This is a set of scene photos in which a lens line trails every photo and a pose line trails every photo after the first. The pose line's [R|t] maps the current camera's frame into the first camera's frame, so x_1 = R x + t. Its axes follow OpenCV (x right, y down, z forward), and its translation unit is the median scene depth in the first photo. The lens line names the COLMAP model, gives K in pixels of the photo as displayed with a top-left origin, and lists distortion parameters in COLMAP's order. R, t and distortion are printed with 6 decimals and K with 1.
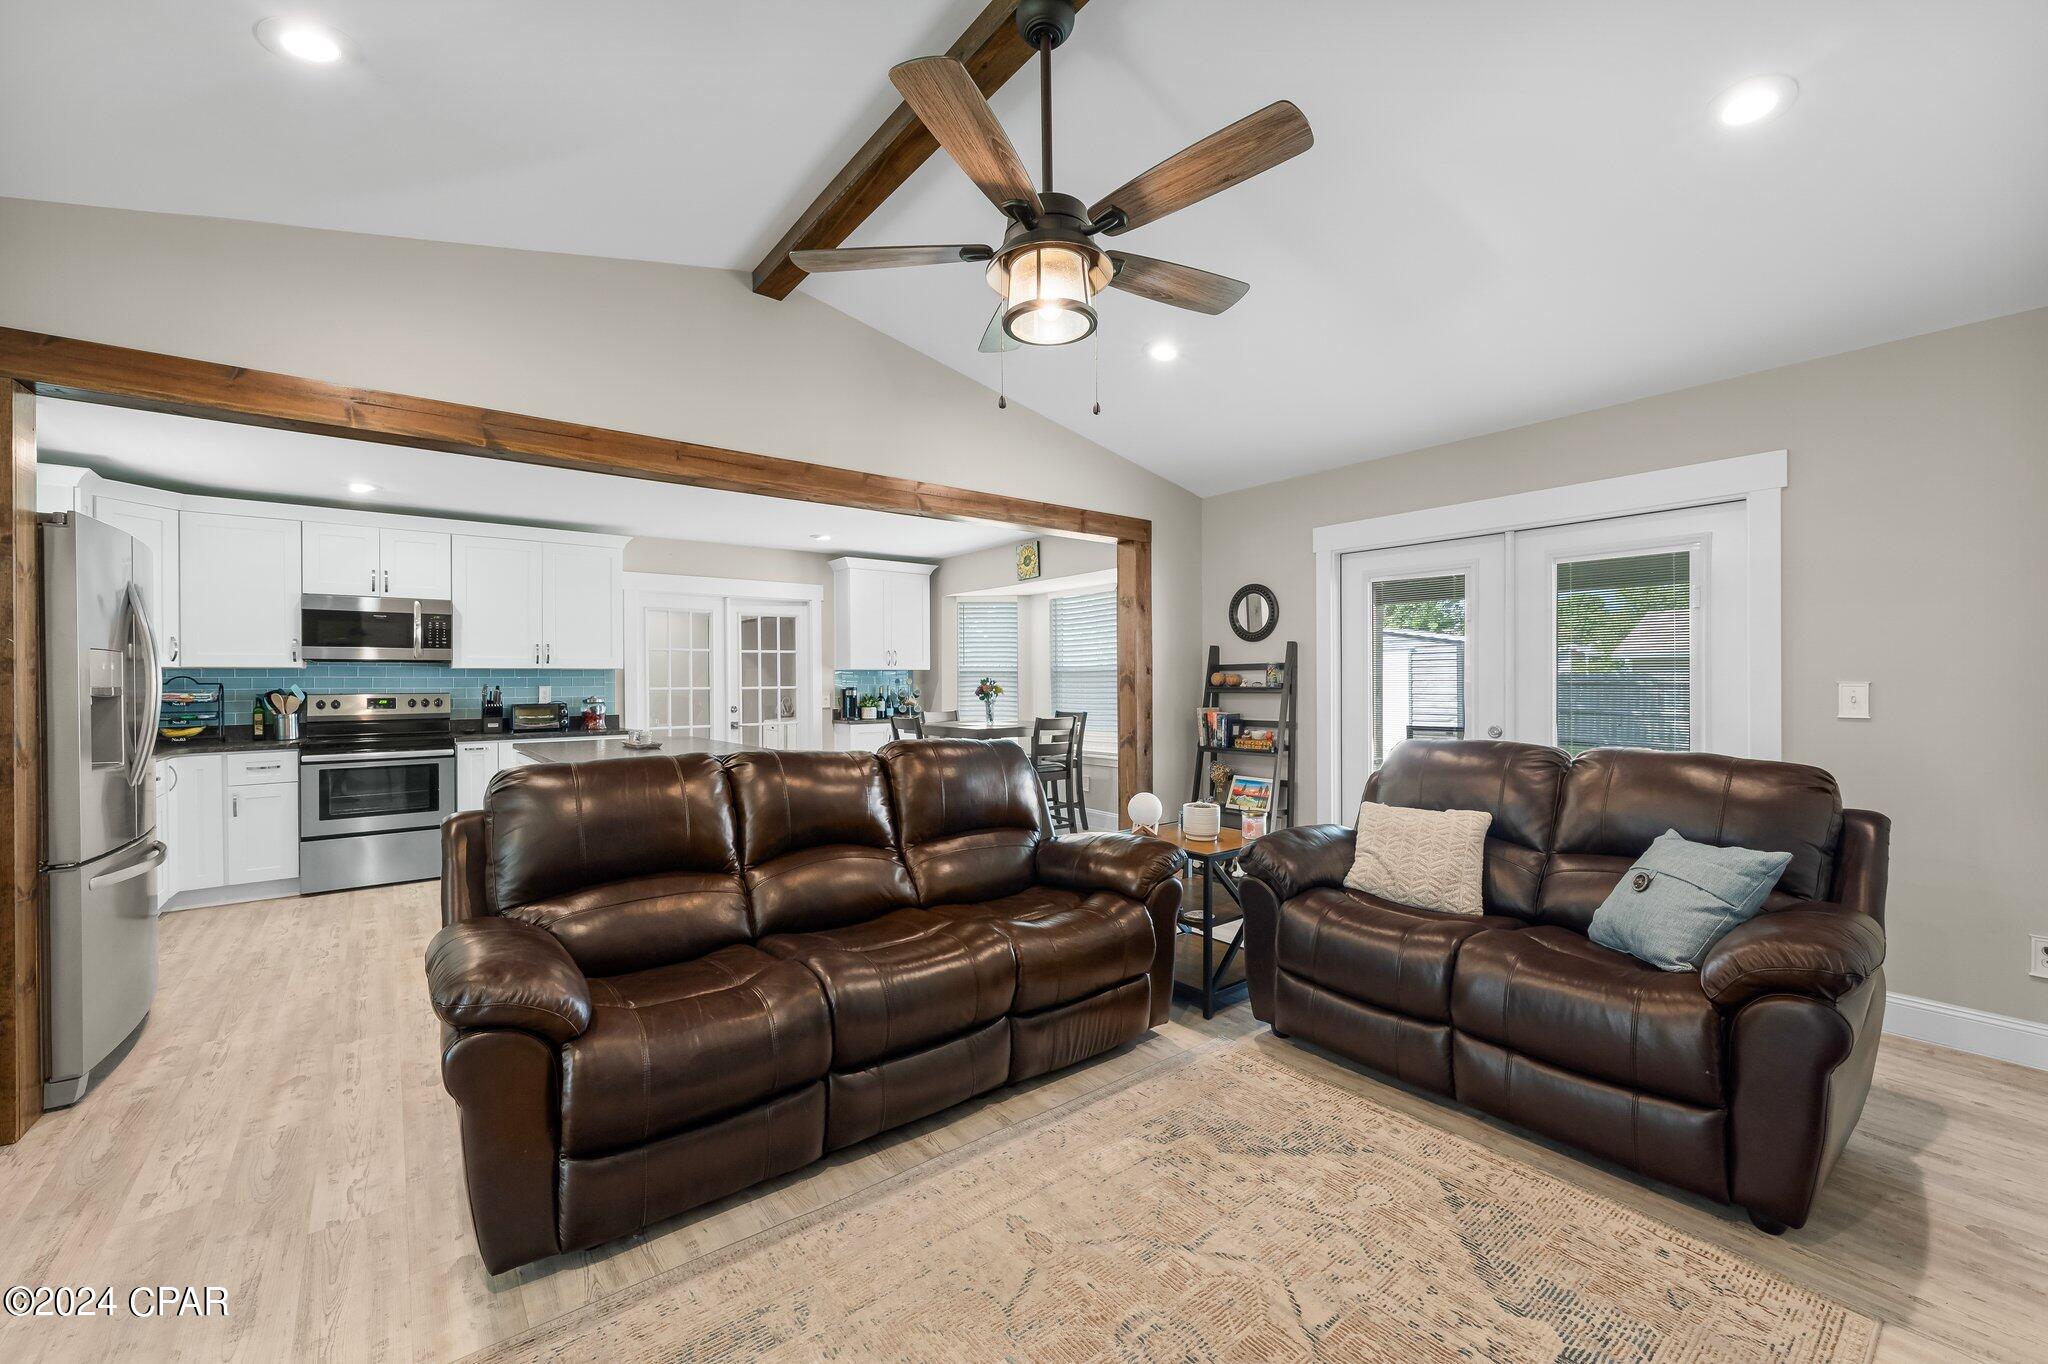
lens RADIAL K [[807.9, 0, 1021.4], [0, 807.9, 680.1], [0, 0, 1]] dist [-0.001650, -0.000053]
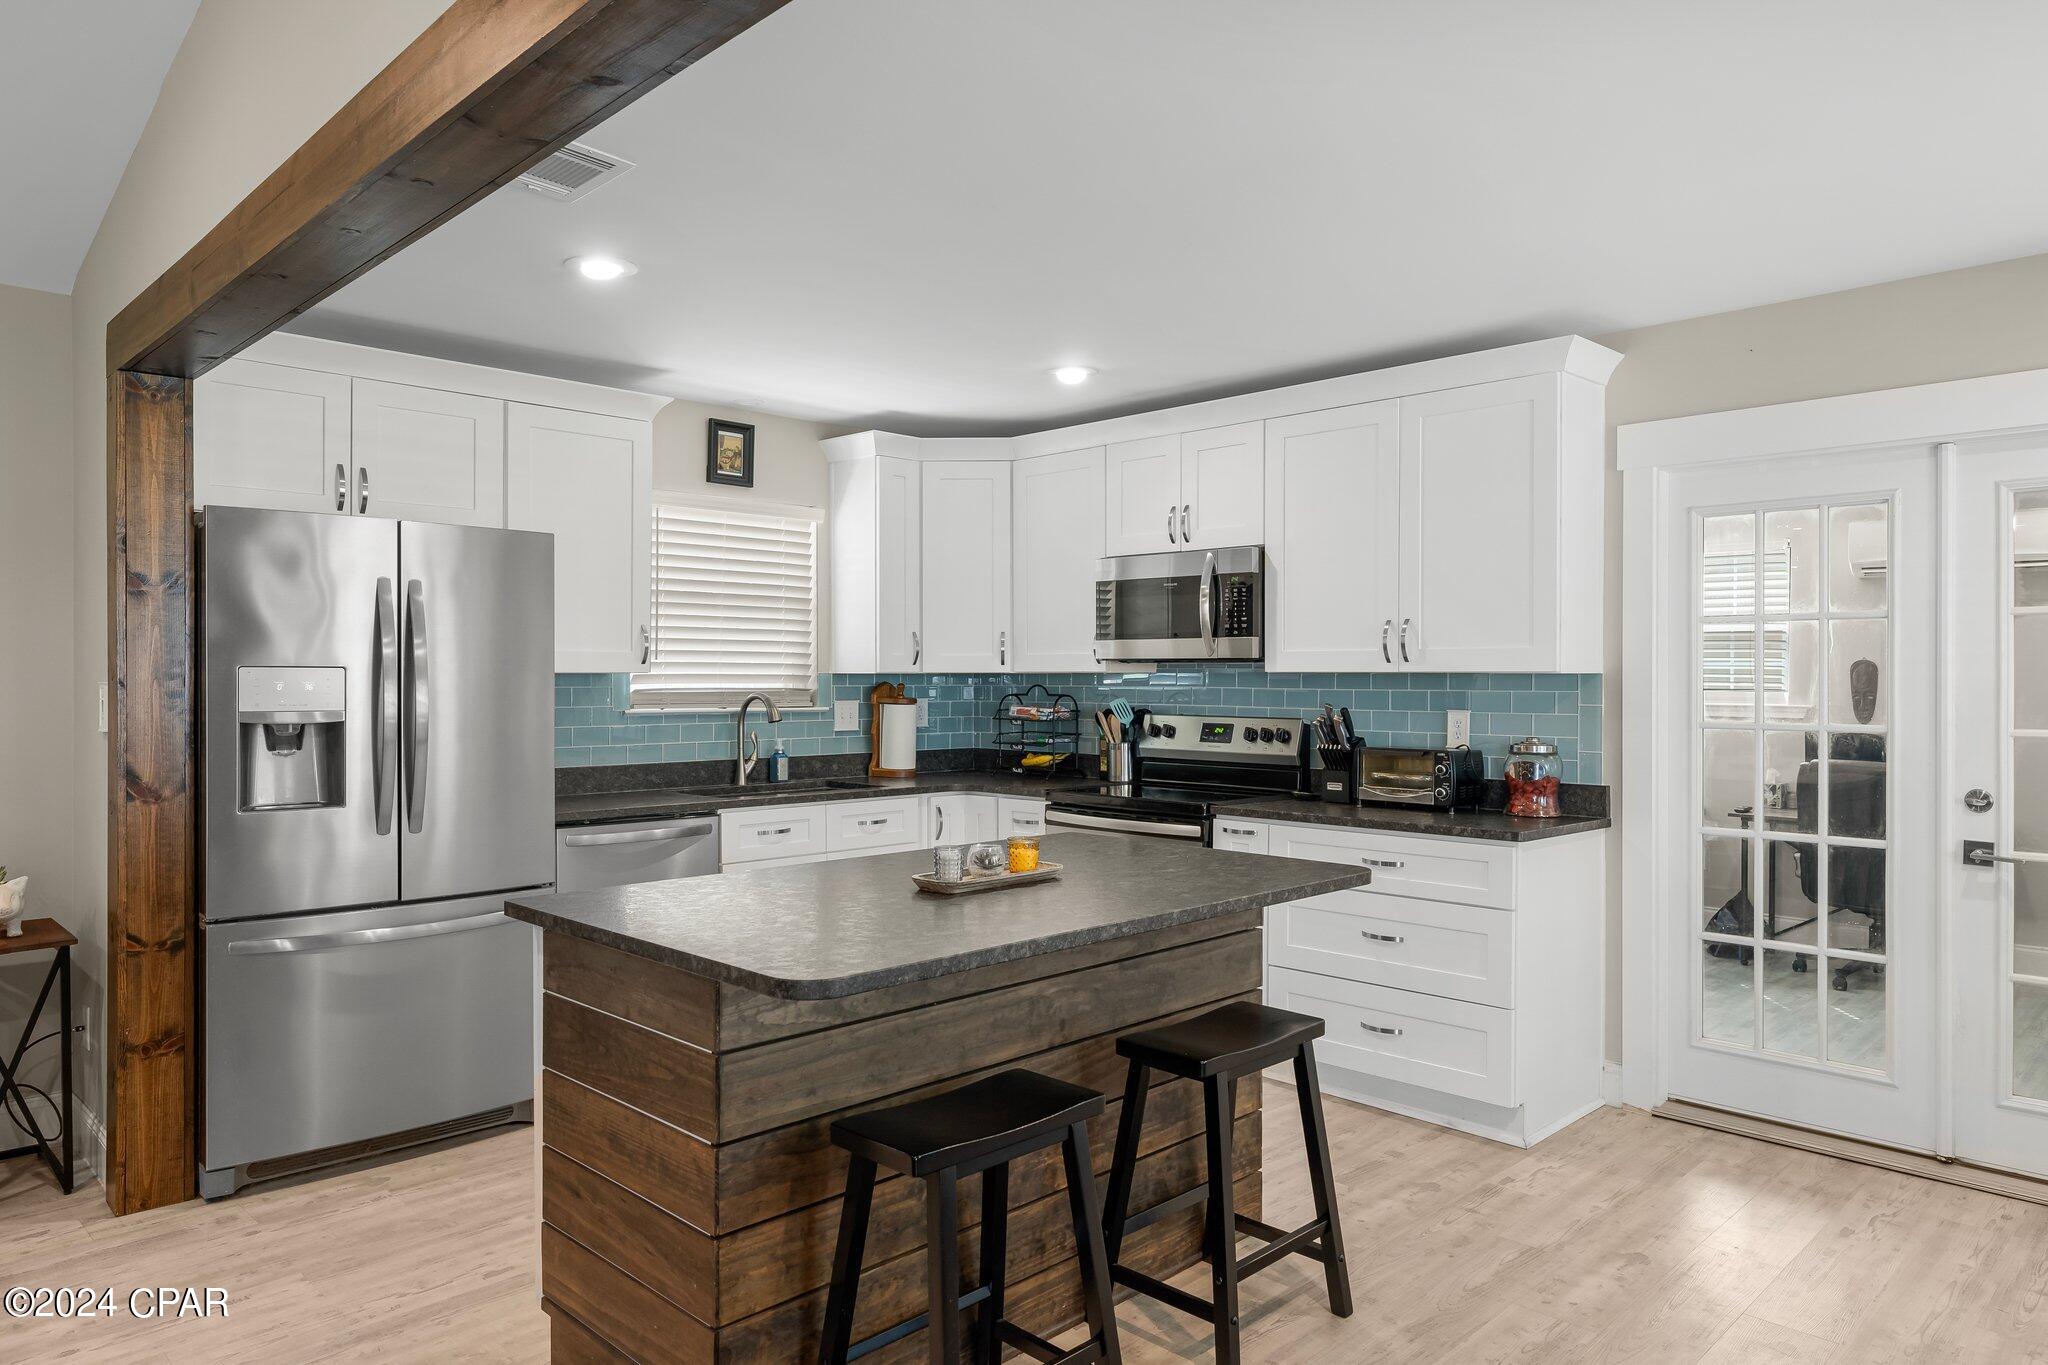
lens RADIAL K [[1307.2, 0, 1024.0], [0, 1307.2, 682.5], [0, 0, 1]] dist [0.000336, -0.001602]
pose [[0.118375, 0.011269, -0.992905, 0.139287], [-0.002282, 0.999936, 0.011076, -0.018937], [0.992966, 0.000955, 0.118393, 0.798051]]
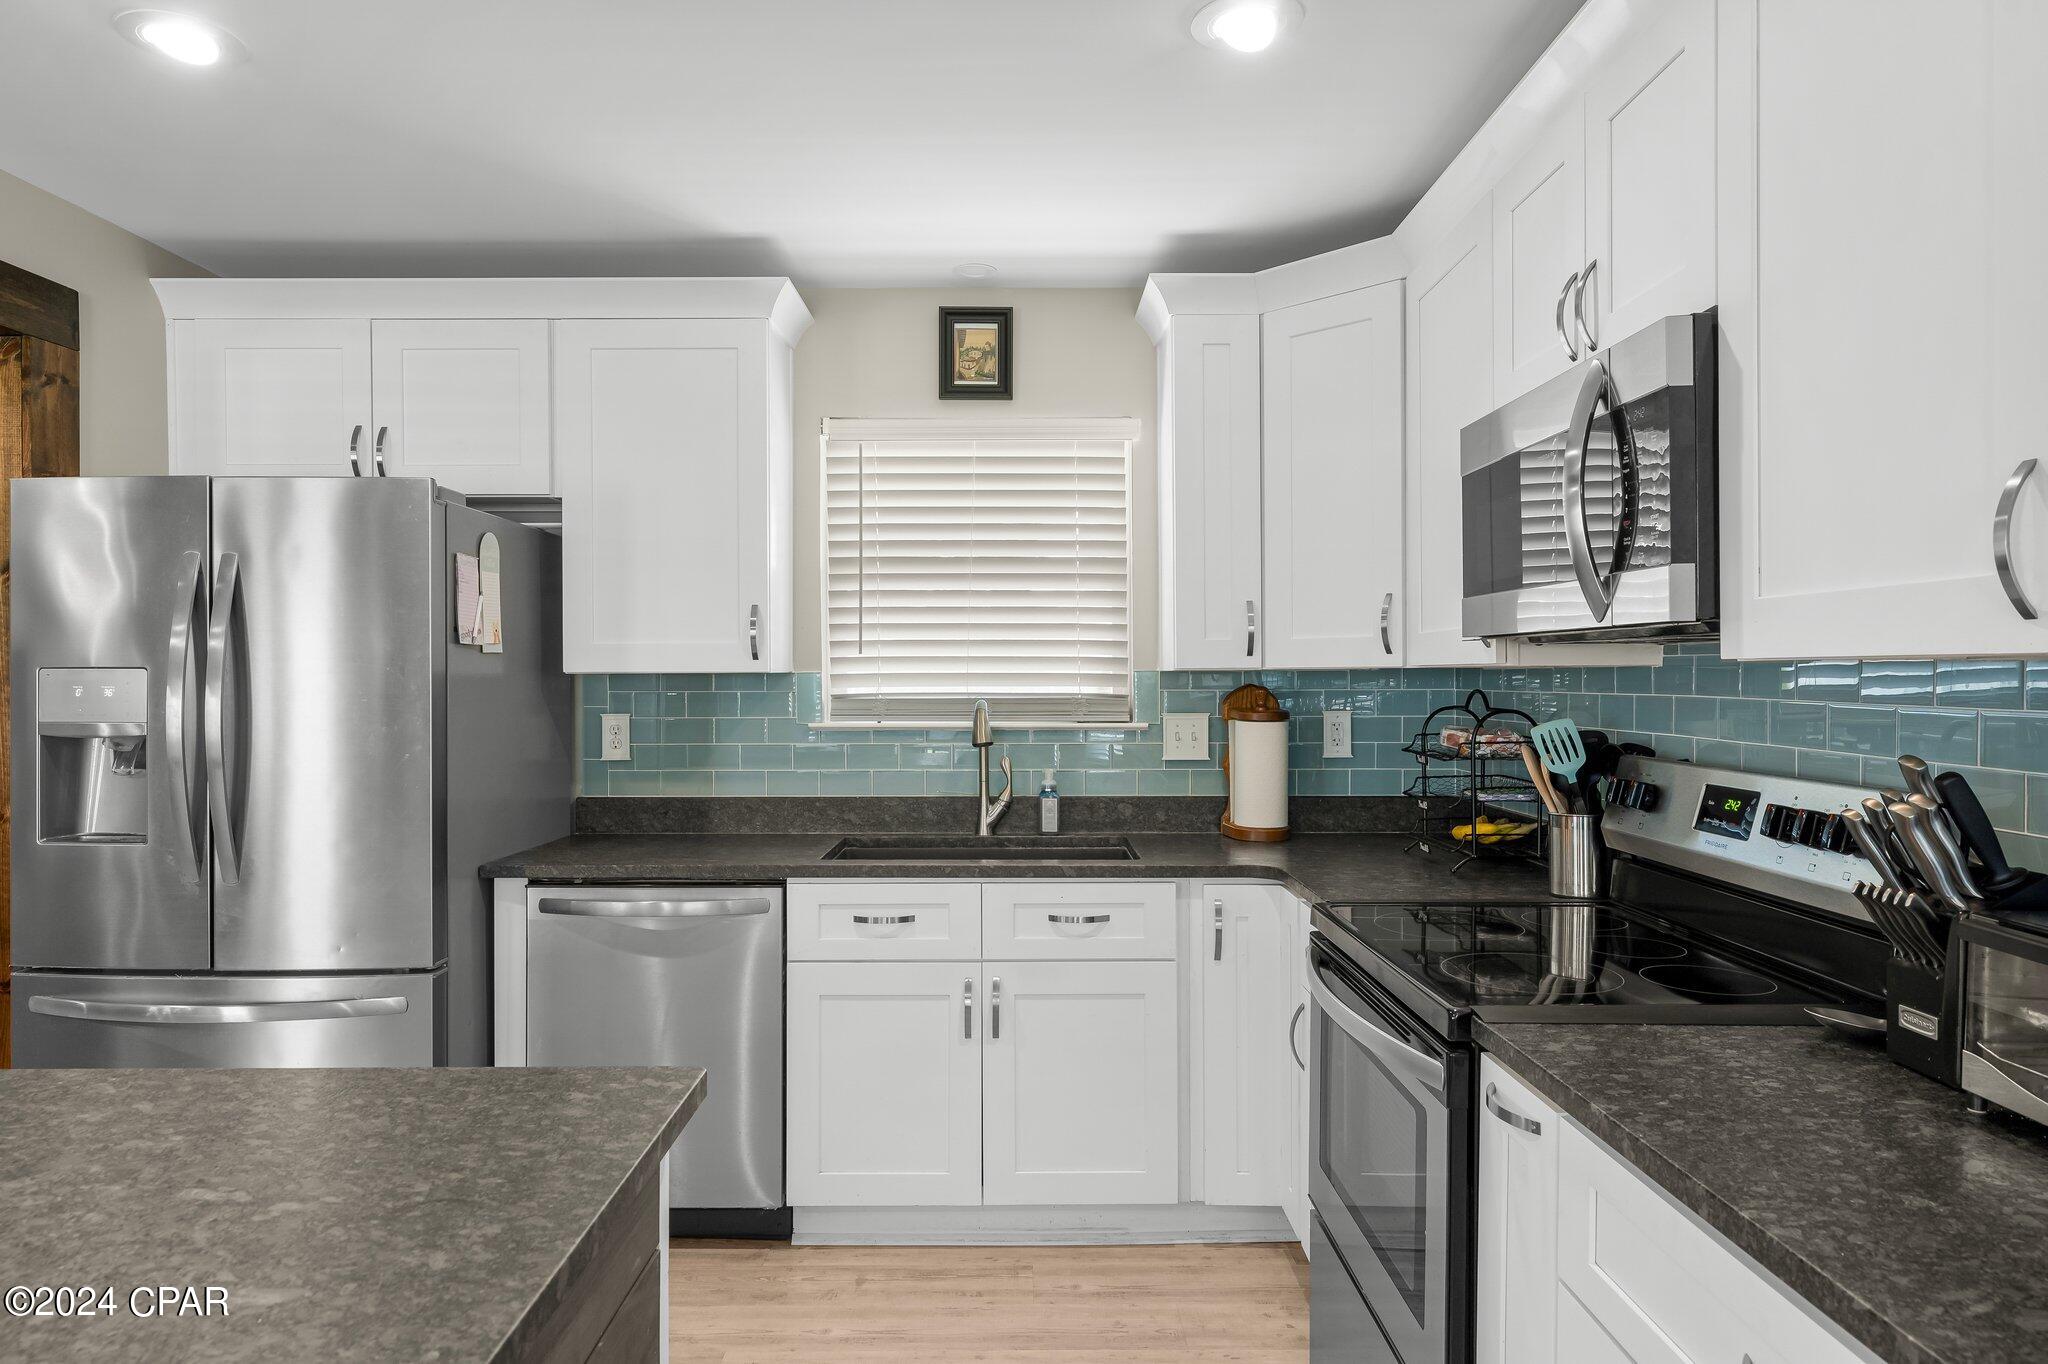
lens RADIAL K [[1237.5, 0, 1024.0], [0, 1237.5, 682.0], [0, 0, 1]] dist [-0.003379, -0.001325]
pose [[-0.611531, 0.012519, -0.791121, -0.401783], [0.007336, 0.999922, 0.010152, -0.015339], [0.791186, 0.000405, -0.611575, 1.128330]]
